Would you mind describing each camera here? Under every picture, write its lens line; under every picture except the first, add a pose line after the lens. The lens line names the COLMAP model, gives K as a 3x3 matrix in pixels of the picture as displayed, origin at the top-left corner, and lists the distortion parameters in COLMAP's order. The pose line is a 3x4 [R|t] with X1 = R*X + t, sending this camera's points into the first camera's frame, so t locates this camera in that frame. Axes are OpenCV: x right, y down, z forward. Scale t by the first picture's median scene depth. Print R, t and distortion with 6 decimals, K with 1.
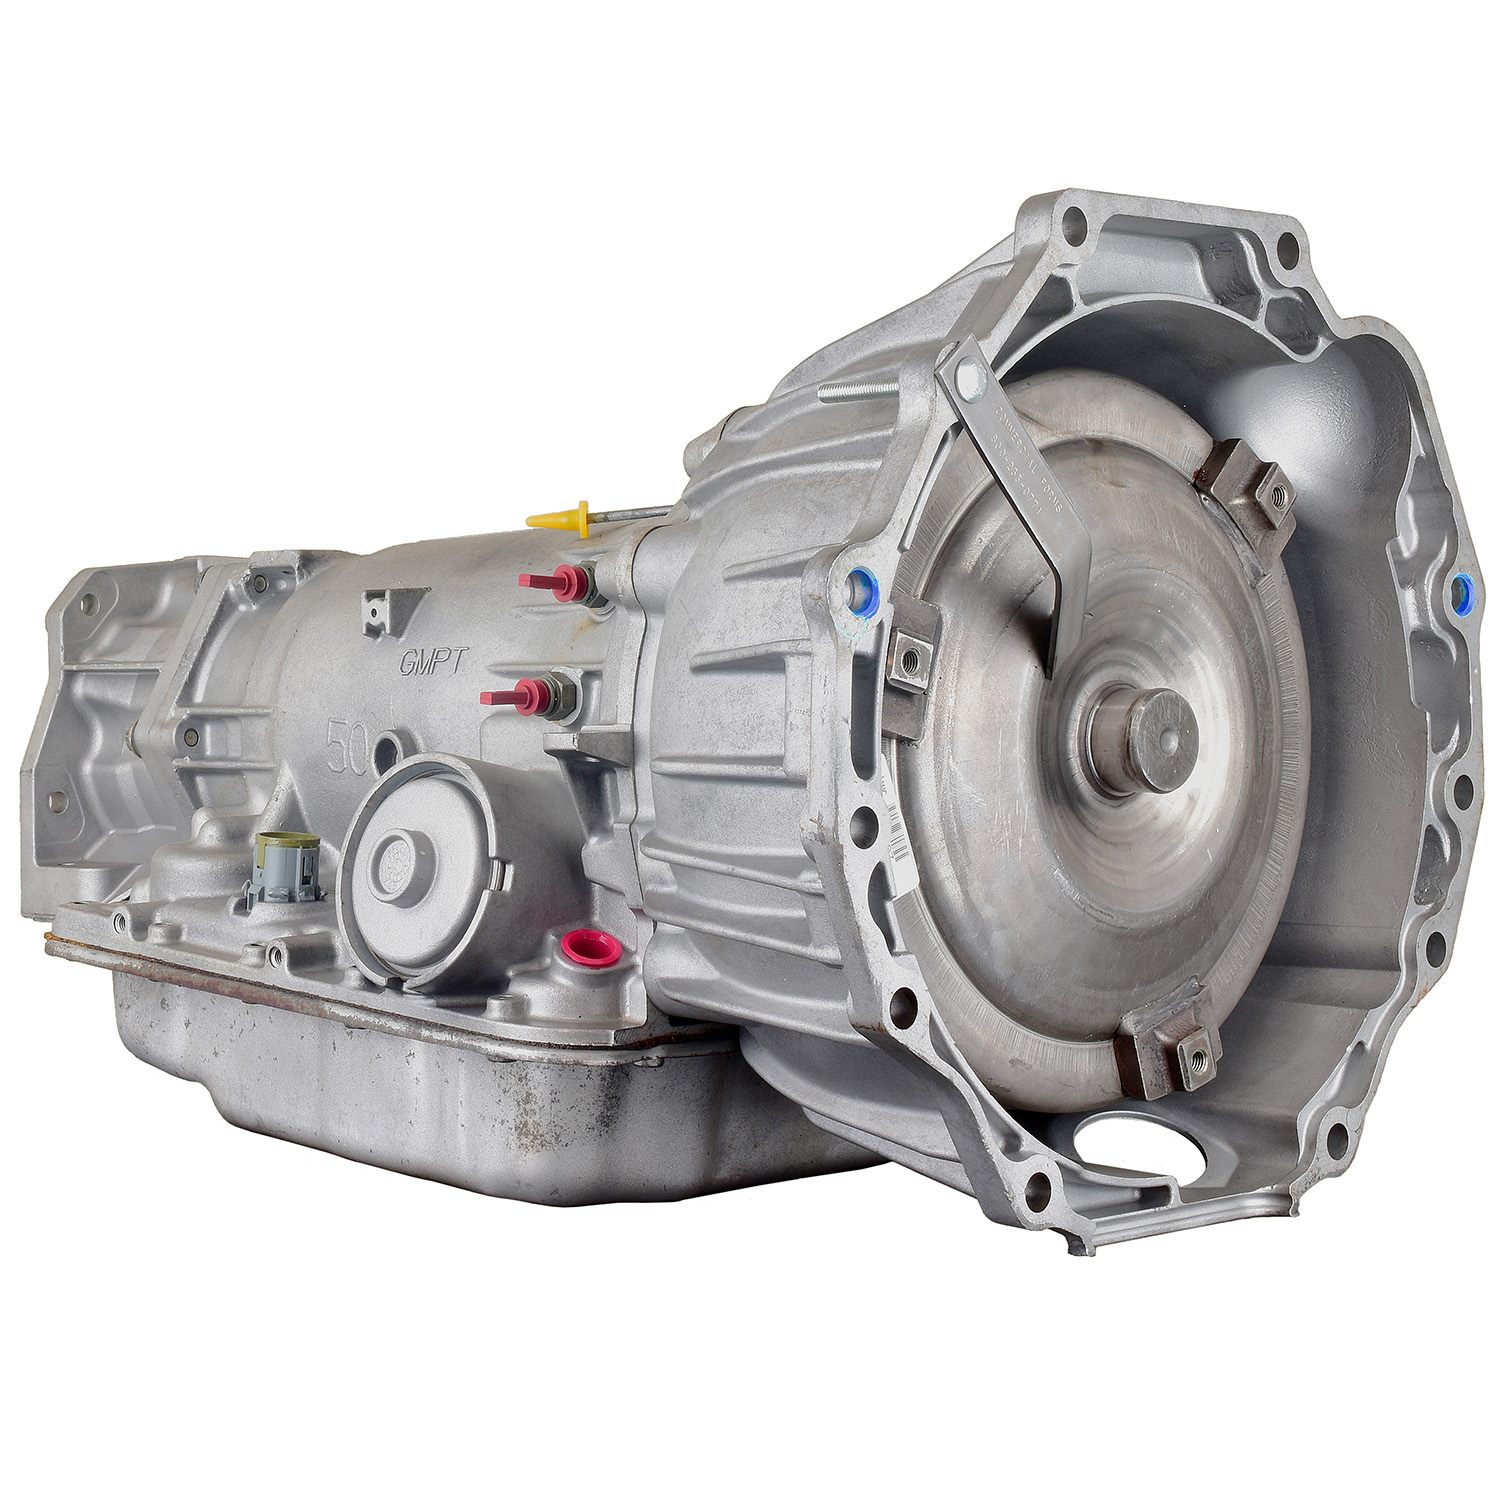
lens RADIAL K [[3534.8, 0, 750.0], [0, 3534.8, 750.0], [0, 0, 1]] dist [-0.004694, 0.412560]
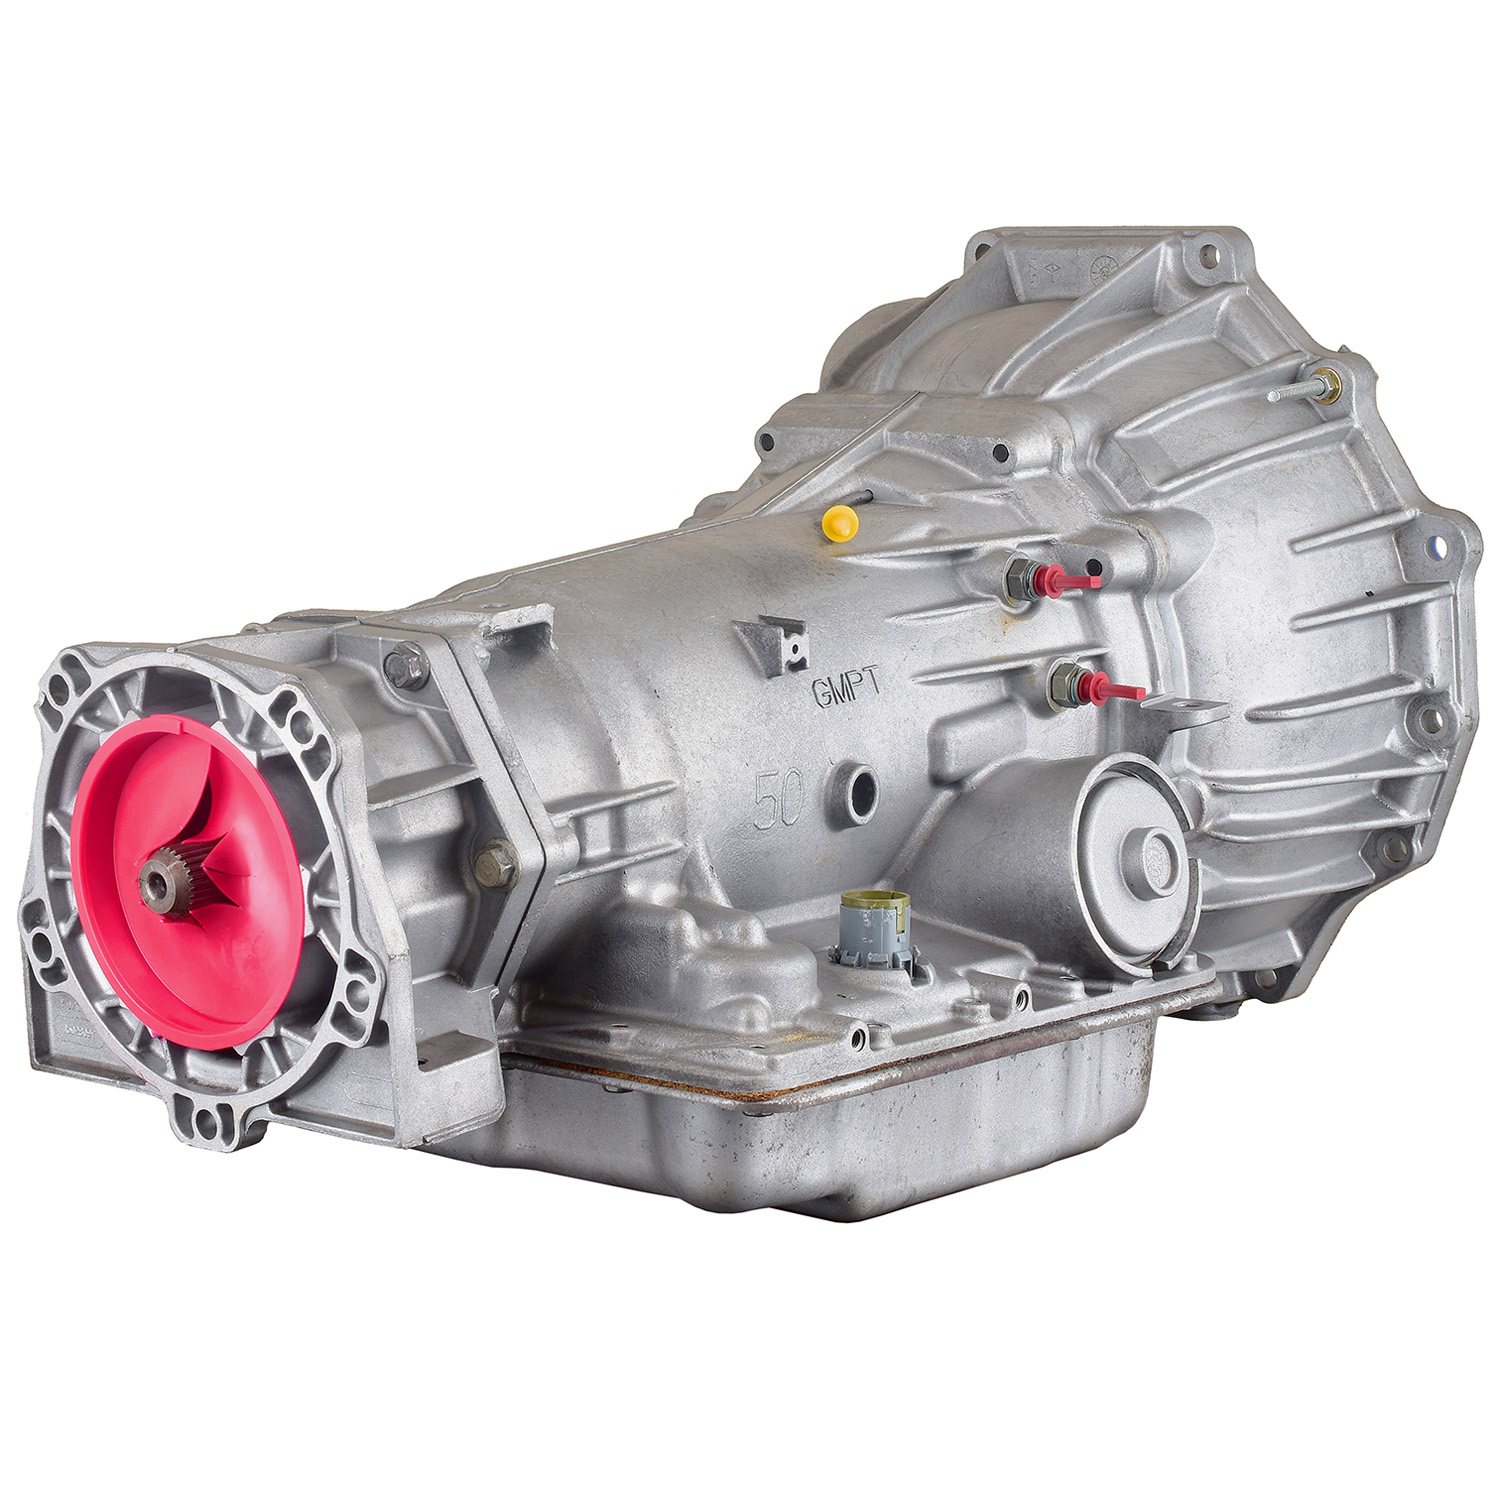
lens RADIAL K [[3534.8, 0, 750.0], [0, 3534.8, 750.0], [0, 0, 1]] dist [-0.004694, 0.412560]
pose [[-0.087011, -0.171350, 0.981361, -1.119682], [0.063325, 0.982153, 0.177103, -0.195149], [-0.994193, 0.077555, -0.074607, 1.190042]]
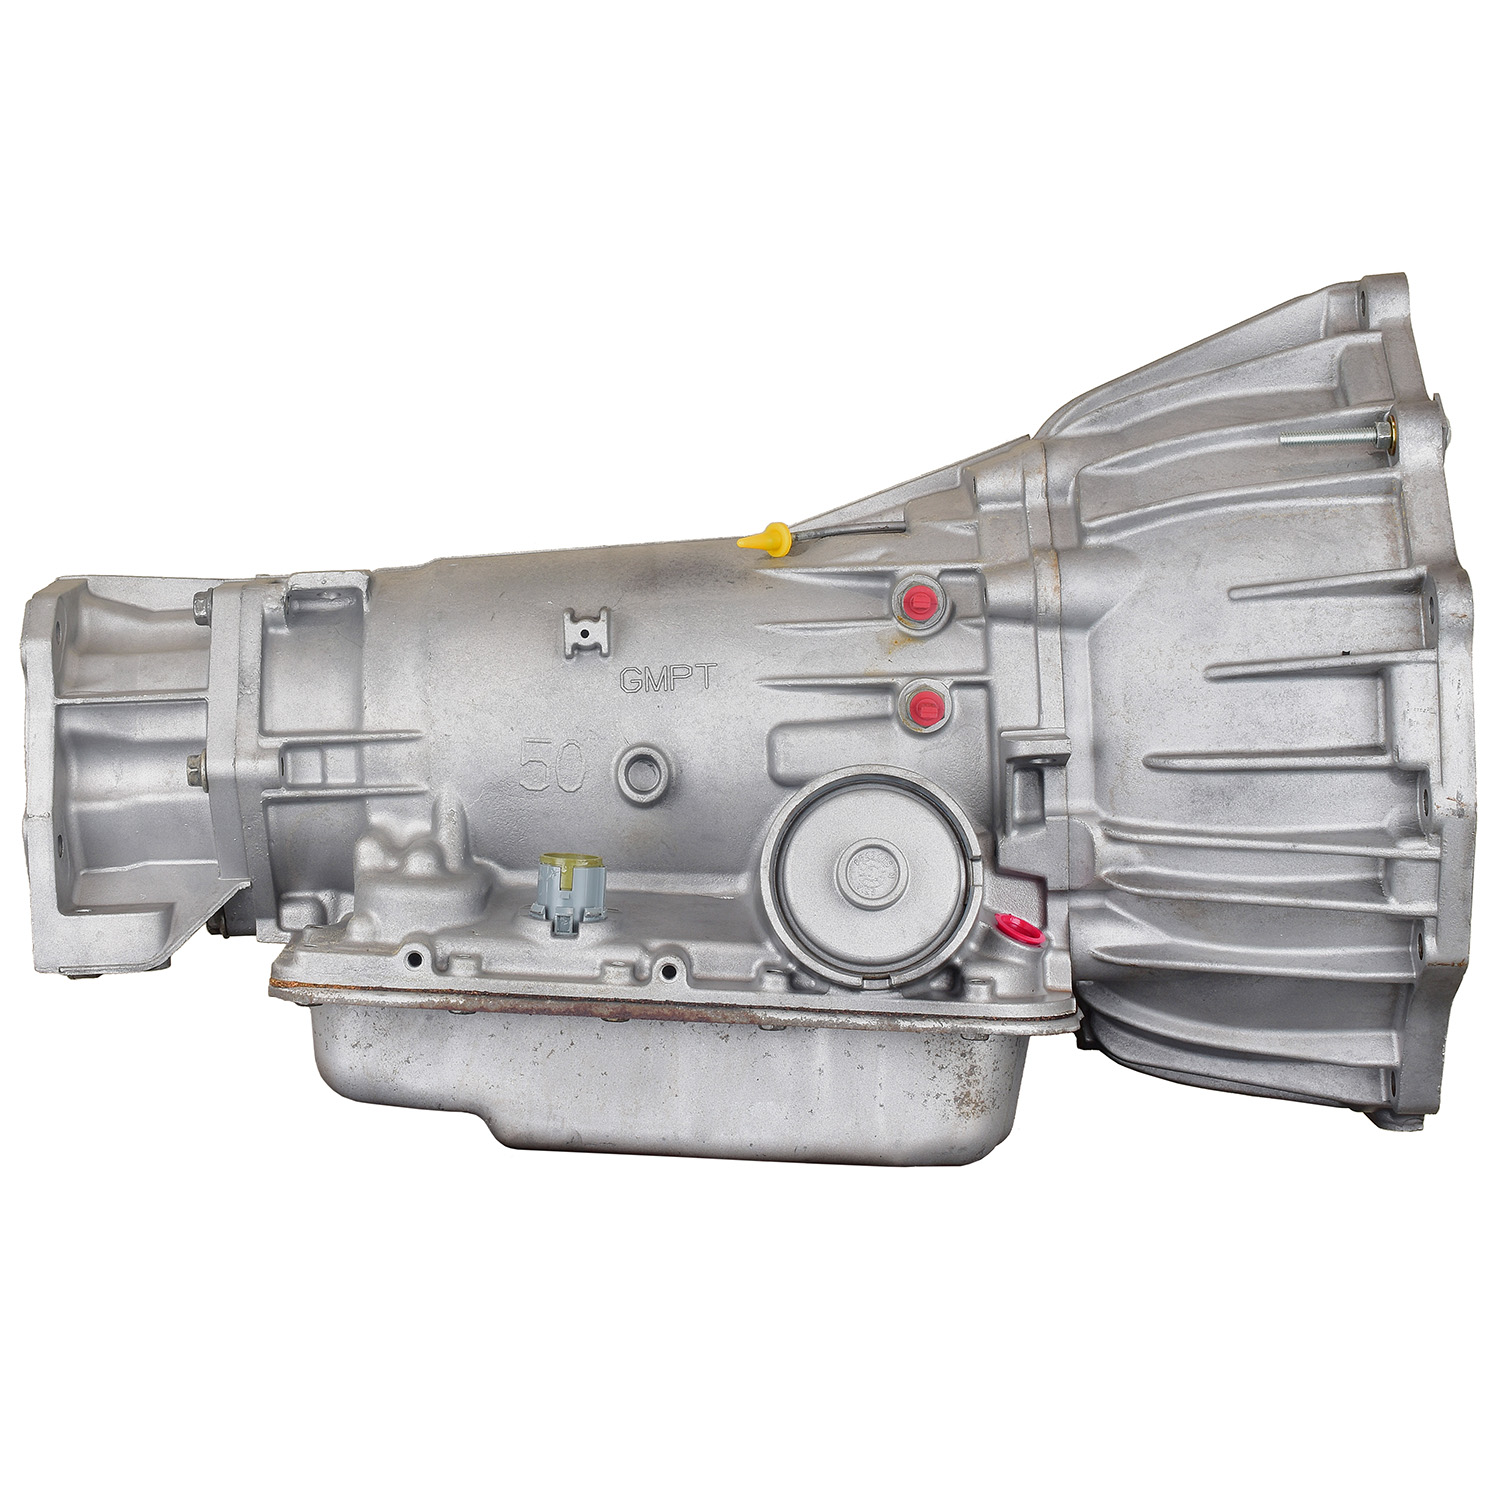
lens RADIAL K [[3335.5, 0, 750.0], [0, 3335.5, 750.0], [0, 0, 1]] dist [-0.013635, 0.215289]
pose [[0.722889, -0.069231, 0.687487, -0.815200], [0.046606, 0.997587, 0.051453, -0.057970], [-0.689391, -0.005154, 0.724371, 0.288612]]
